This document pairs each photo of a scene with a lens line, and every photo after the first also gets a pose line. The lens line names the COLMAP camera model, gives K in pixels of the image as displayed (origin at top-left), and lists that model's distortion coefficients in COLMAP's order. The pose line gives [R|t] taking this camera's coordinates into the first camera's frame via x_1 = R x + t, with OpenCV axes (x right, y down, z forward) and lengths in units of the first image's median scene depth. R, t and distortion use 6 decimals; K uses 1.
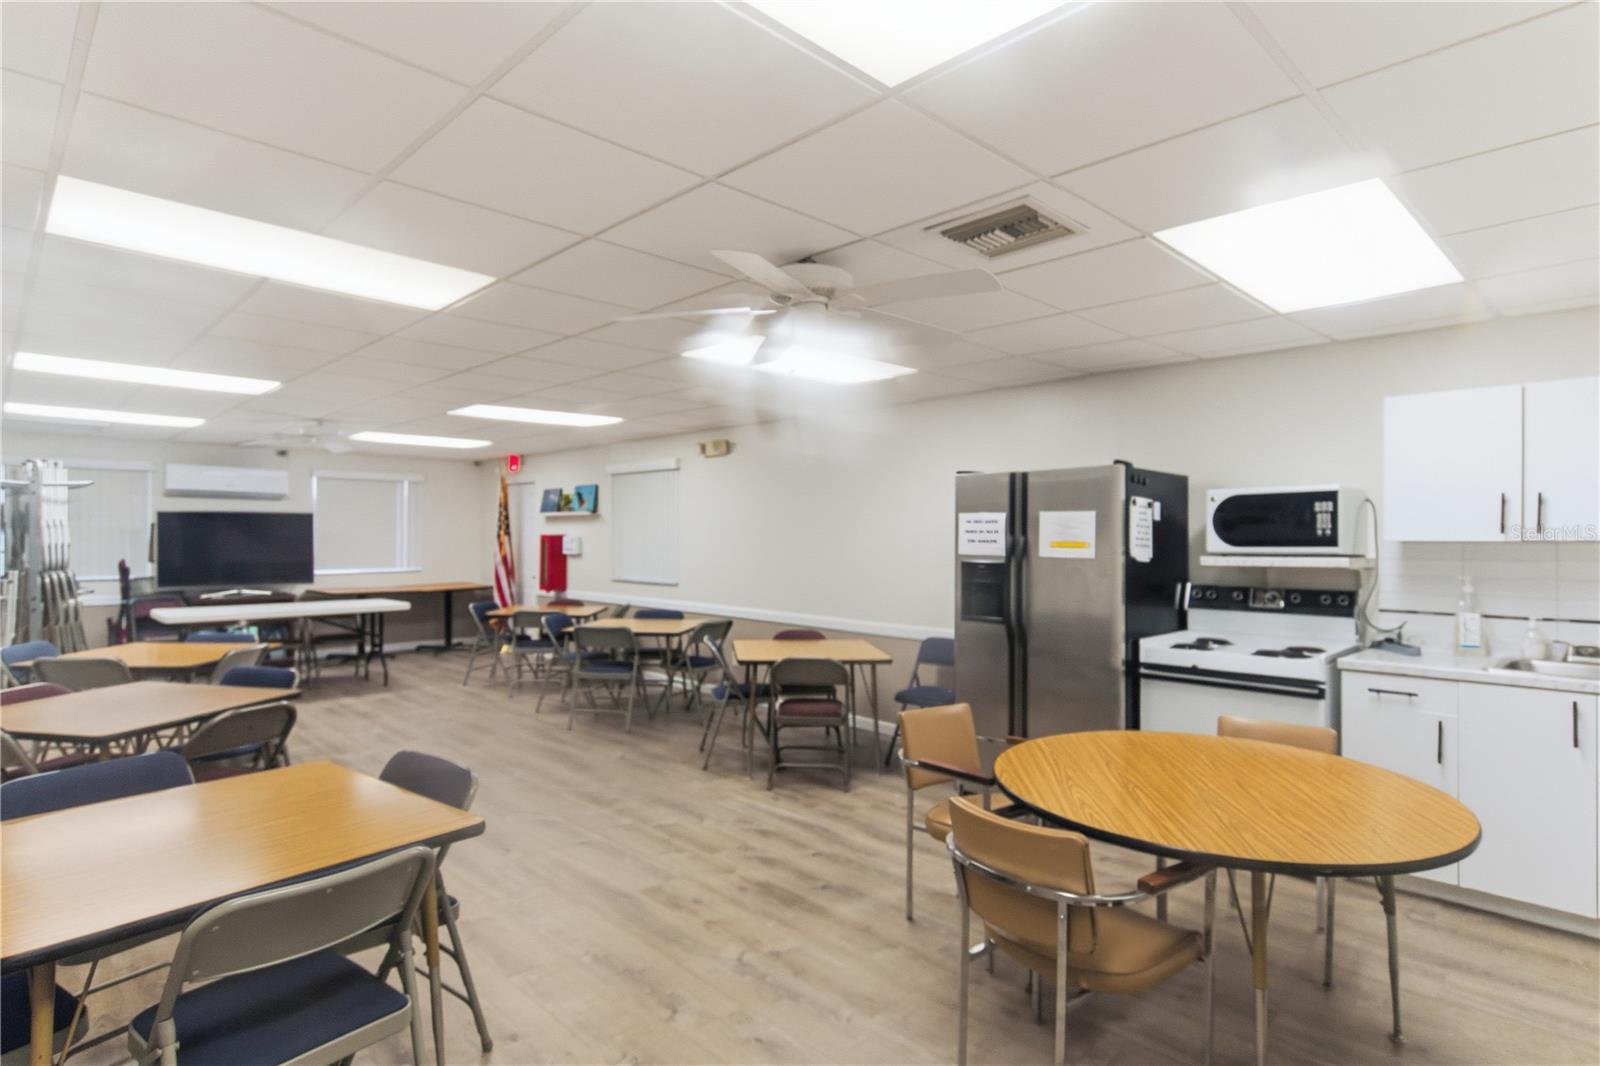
lens RADIAL K [[839.1, 0, 808.5], [0, 839.1, 533.7], [0, 0, 1]] dist [-0.001277, -0.000228]
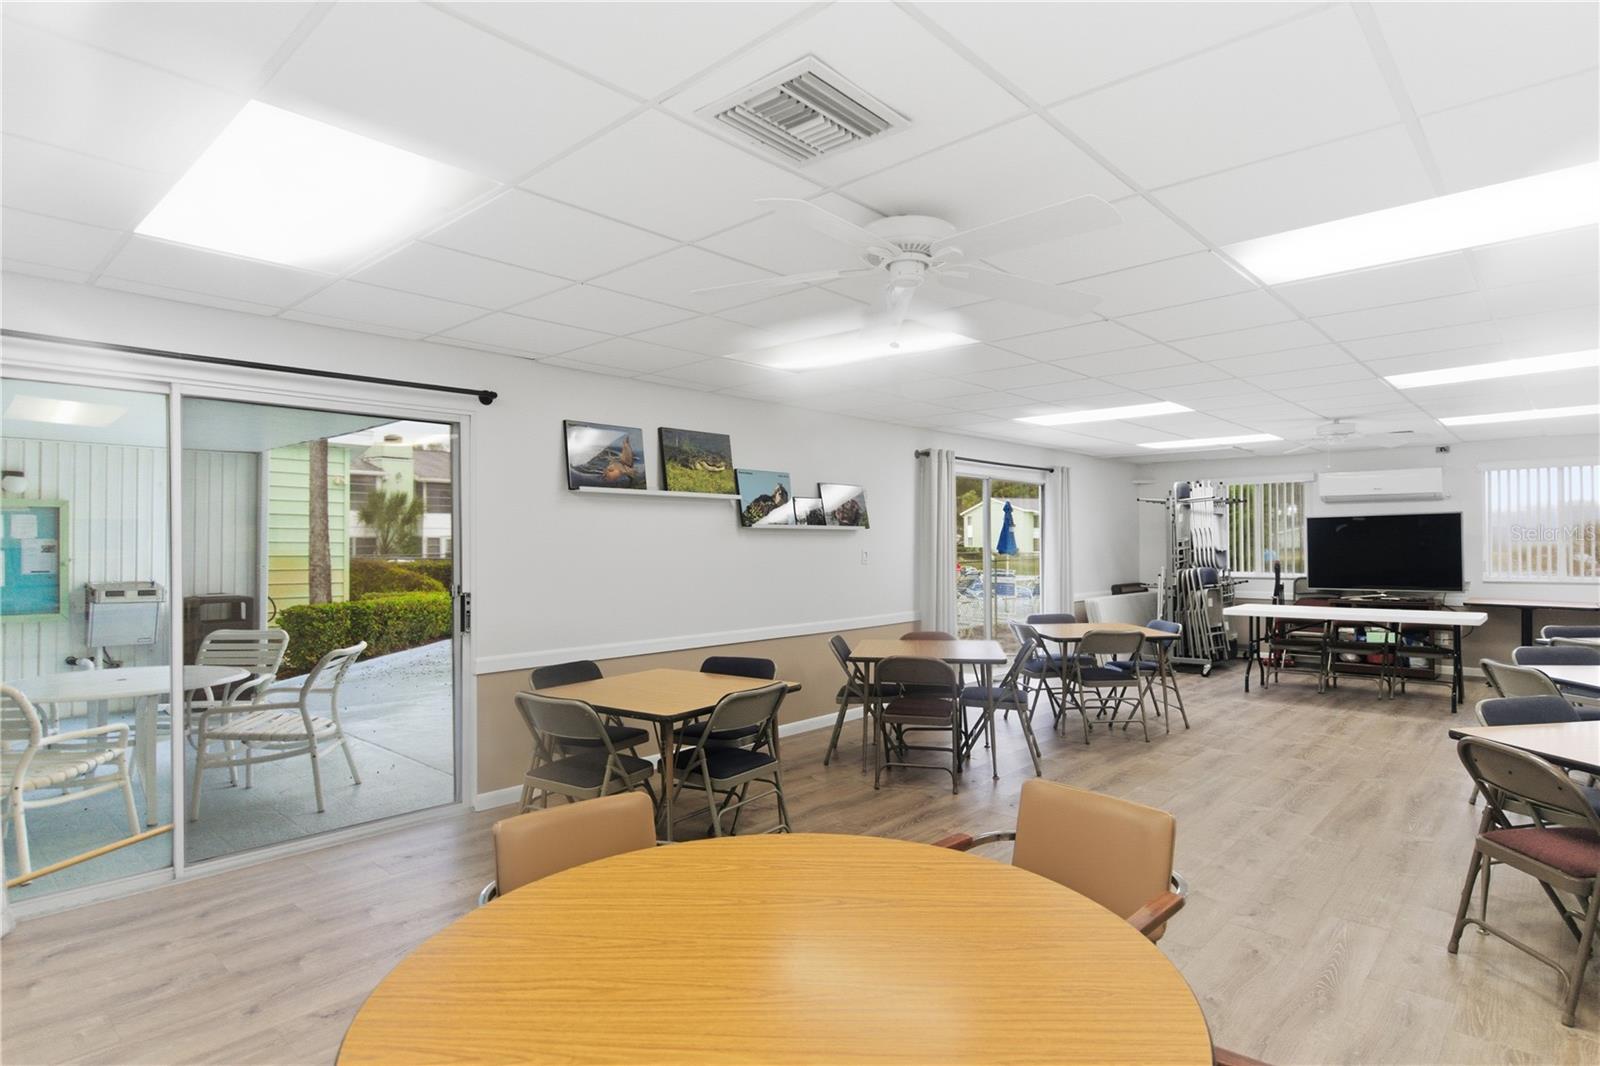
lens RADIAL K [[839.1, 0, 808.5], [0, 839.1, 533.7], [0, 0, 1]] dist [-0.001277, -0.000228]
pose [[0.055257, -0.017707, -0.998315, 0.561929], [0.007562, 0.999821, -0.017316, 0.016926], [0.998444, -0.006593, 0.055381, 0.548635]]
